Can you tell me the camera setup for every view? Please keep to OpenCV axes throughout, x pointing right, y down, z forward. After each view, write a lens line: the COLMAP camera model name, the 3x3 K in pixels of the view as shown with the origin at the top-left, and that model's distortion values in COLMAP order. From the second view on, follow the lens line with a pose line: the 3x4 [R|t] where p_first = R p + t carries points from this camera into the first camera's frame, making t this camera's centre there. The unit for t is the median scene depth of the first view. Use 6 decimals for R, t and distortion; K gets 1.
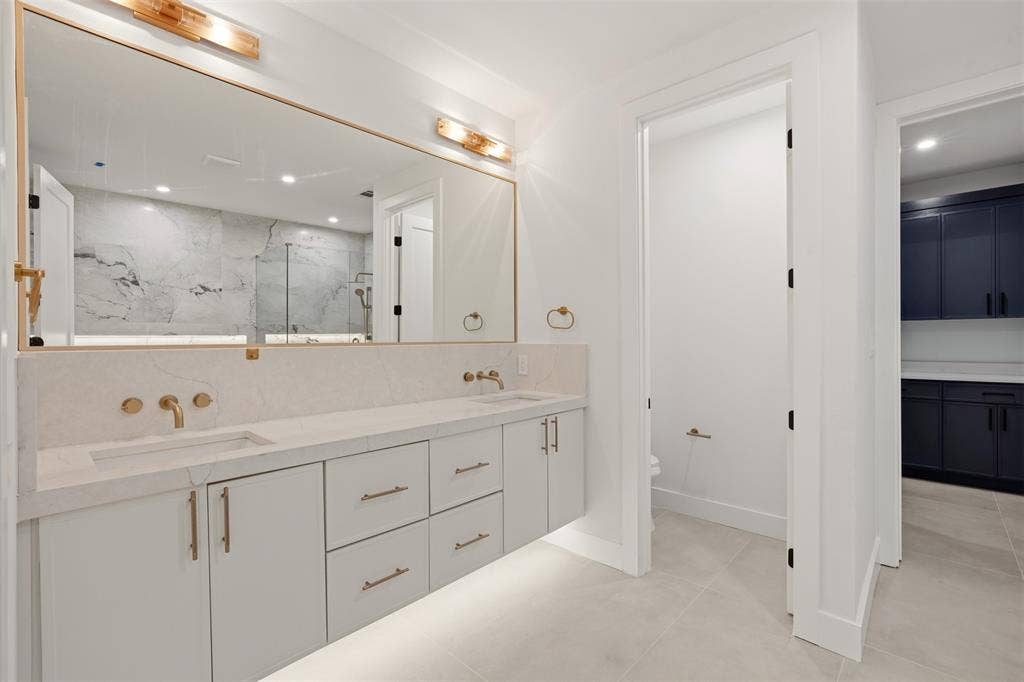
lens RADIAL K [[456.7, 0, 512.0], [0, 456.7, 341.0], [0, 0, 1]] dist [-0.014497, 0.006863]
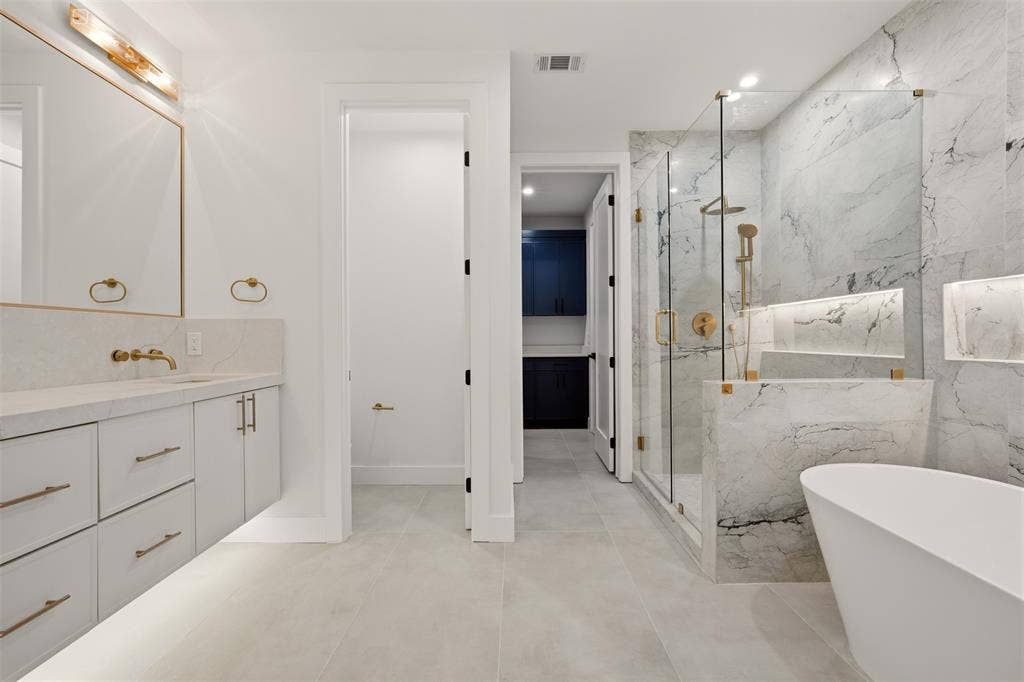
lens RADIAL K [[456.7, 0, 512.0], [0, 456.7, 341.0], [0, 0, 1]] dist [-0.014497, 0.006863]
pose [[0.732411, 0.001689, 0.680861, -0.135909], [0.003175, 0.999978, -0.005896, 0.062436], [-0.680855, 0.006480, 0.732389, -0.023406]]
